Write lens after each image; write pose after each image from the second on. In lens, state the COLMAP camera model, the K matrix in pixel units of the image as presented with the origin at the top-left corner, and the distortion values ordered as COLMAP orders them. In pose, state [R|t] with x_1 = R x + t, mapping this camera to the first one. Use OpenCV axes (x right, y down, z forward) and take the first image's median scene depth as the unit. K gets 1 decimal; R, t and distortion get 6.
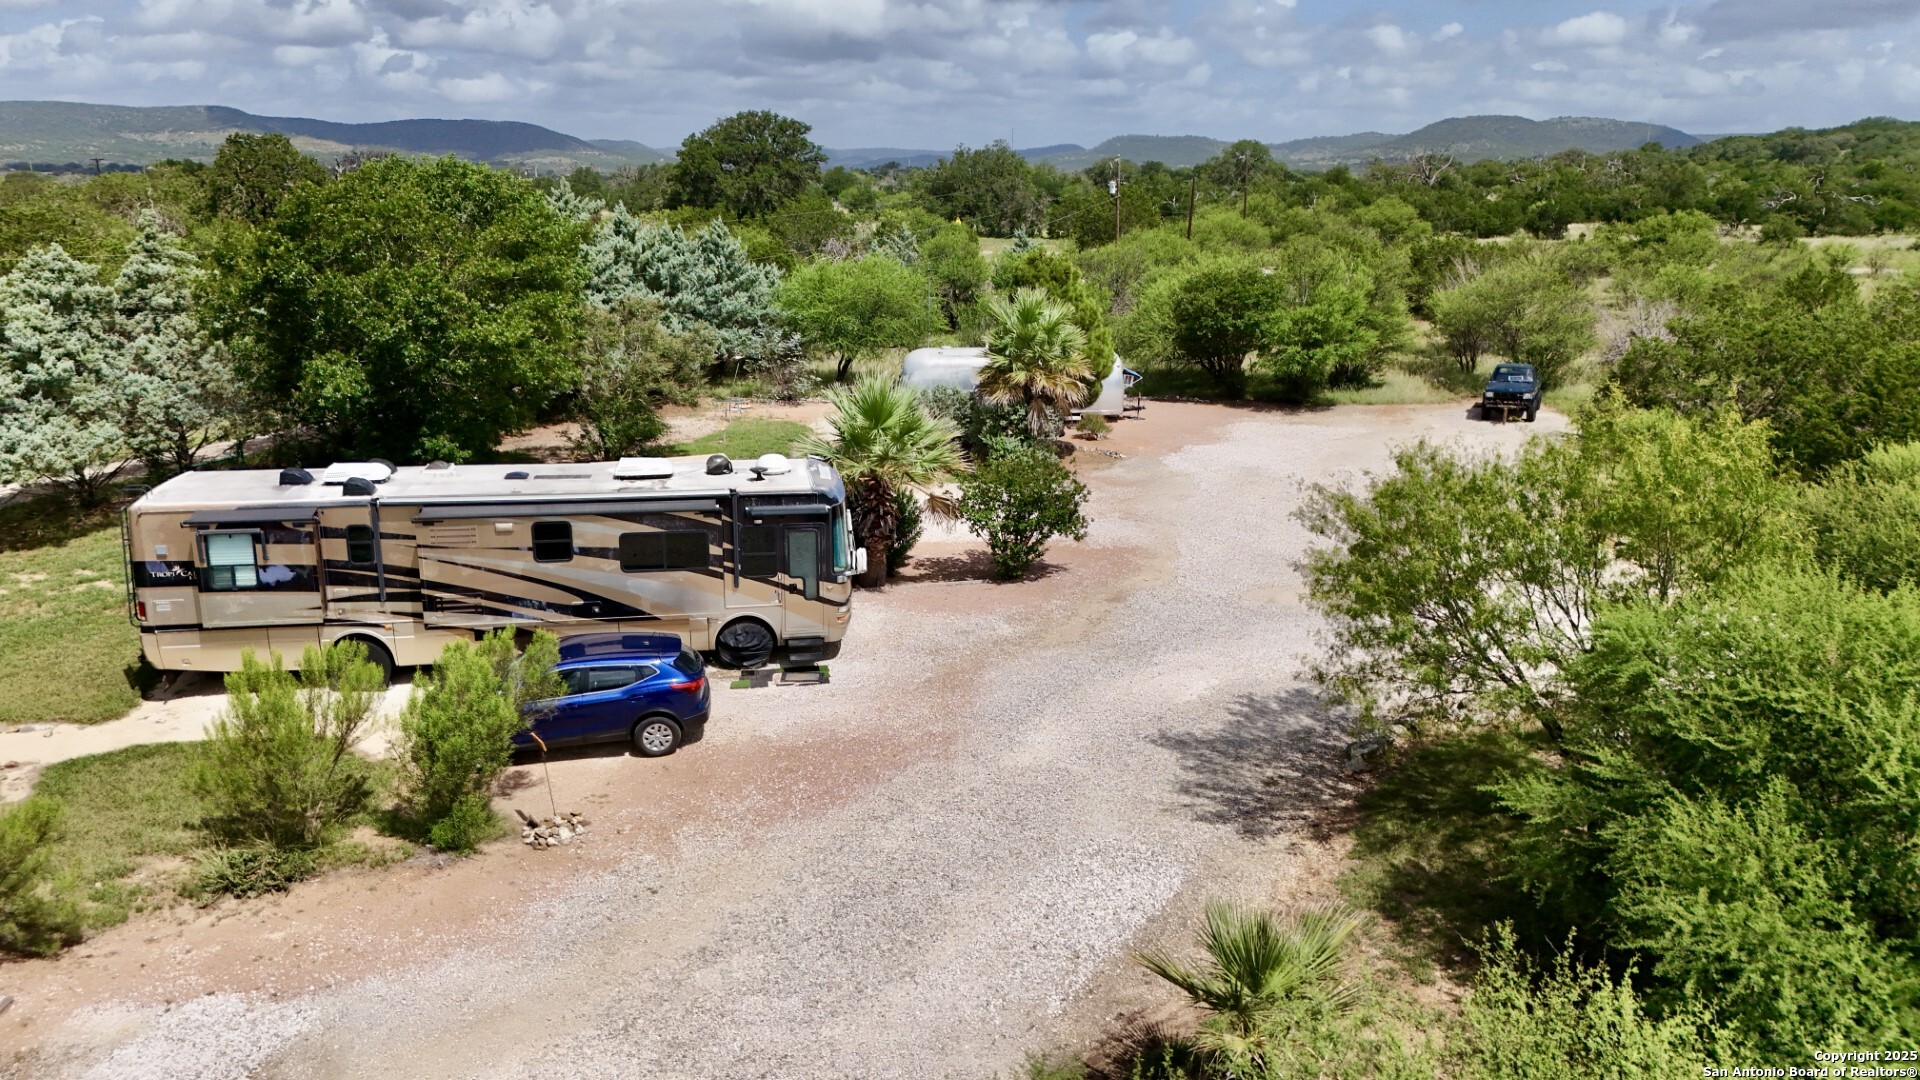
lens RADIAL K [[1423.5, 0, 975.6], [0, 1423.5, 543.7], [0, 0, 1]] dist [0.103392, -0.127928]
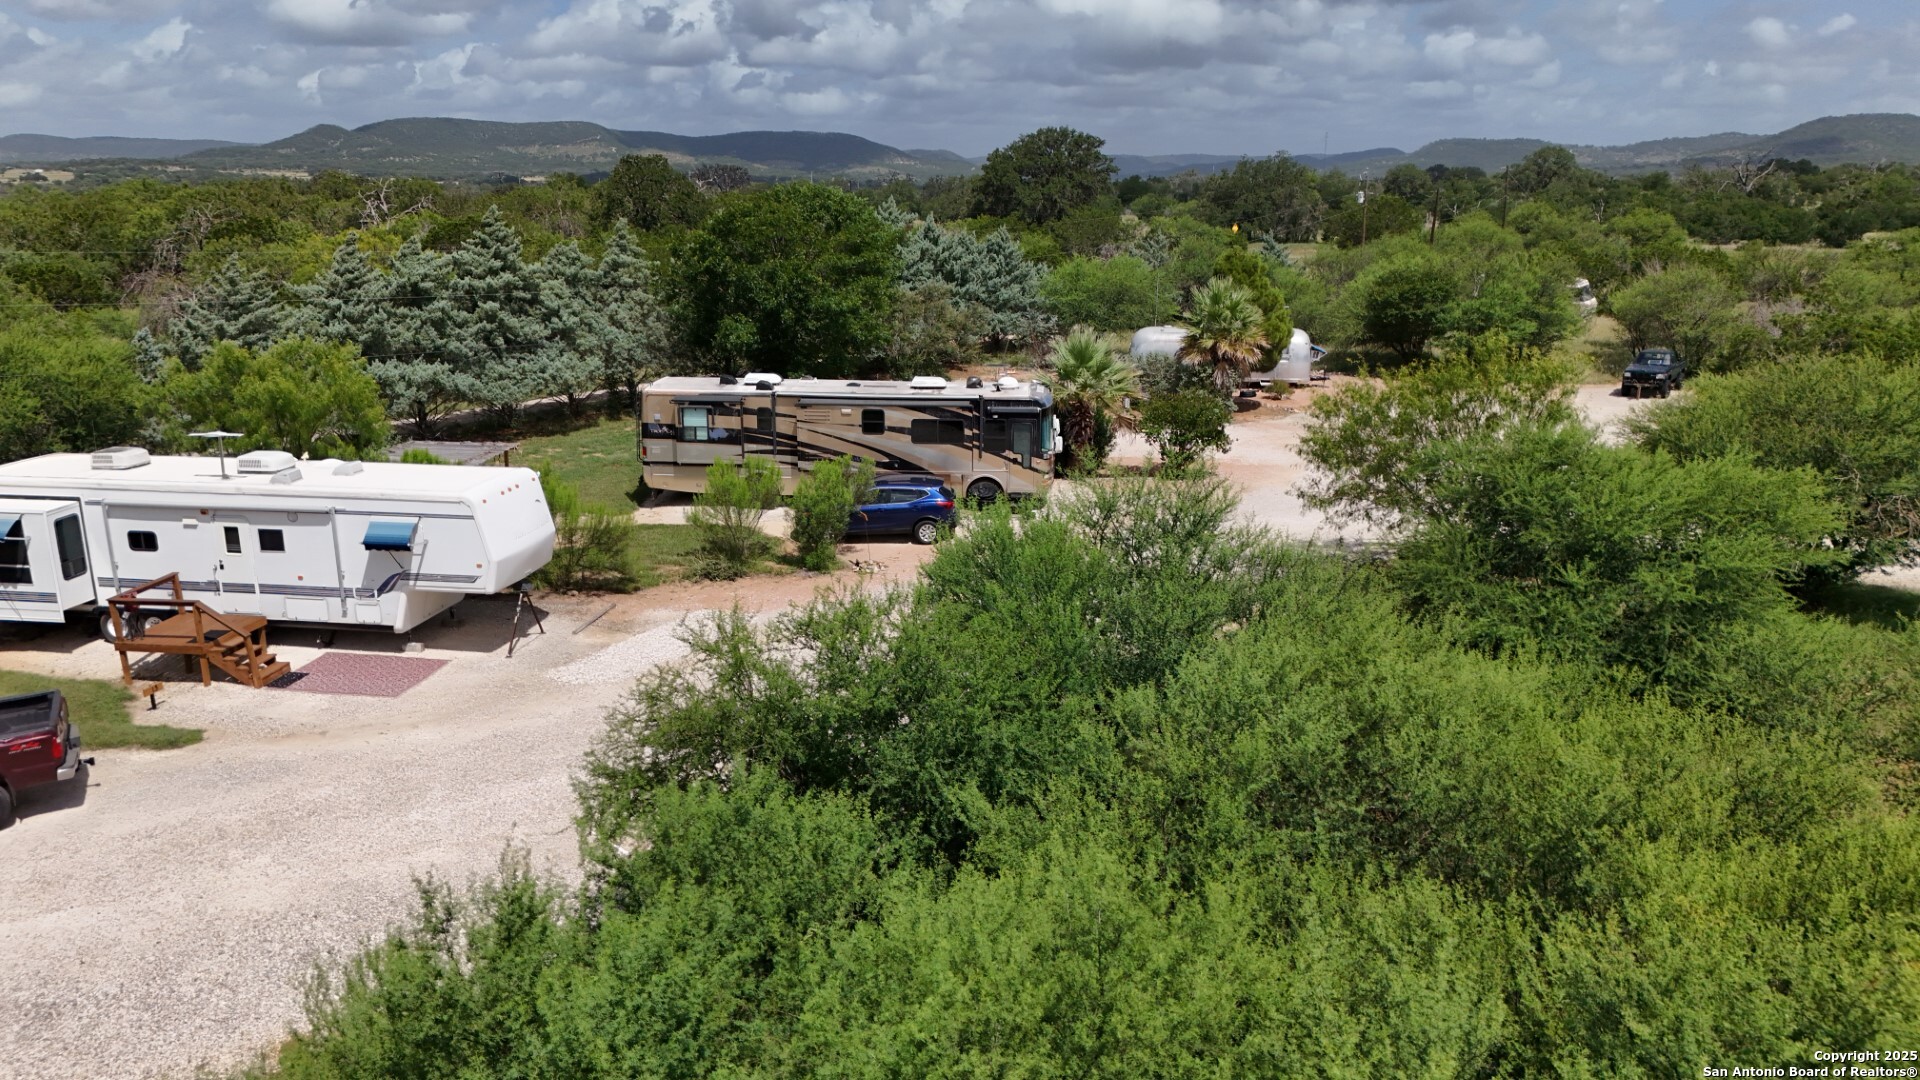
lens RADIAL K [[1423.5, 0, 975.6], [0, 1423.5, 543.7], [0, 0, 1]] dist [0.103392, -0.127928]
pose [[0.978799, 0.050355, -0.198538, 0.103656], [-0.051225, 0.998687, 0.000757, 0.088072], [0.198316, 0.009429, 0.980093, -0.392295]]
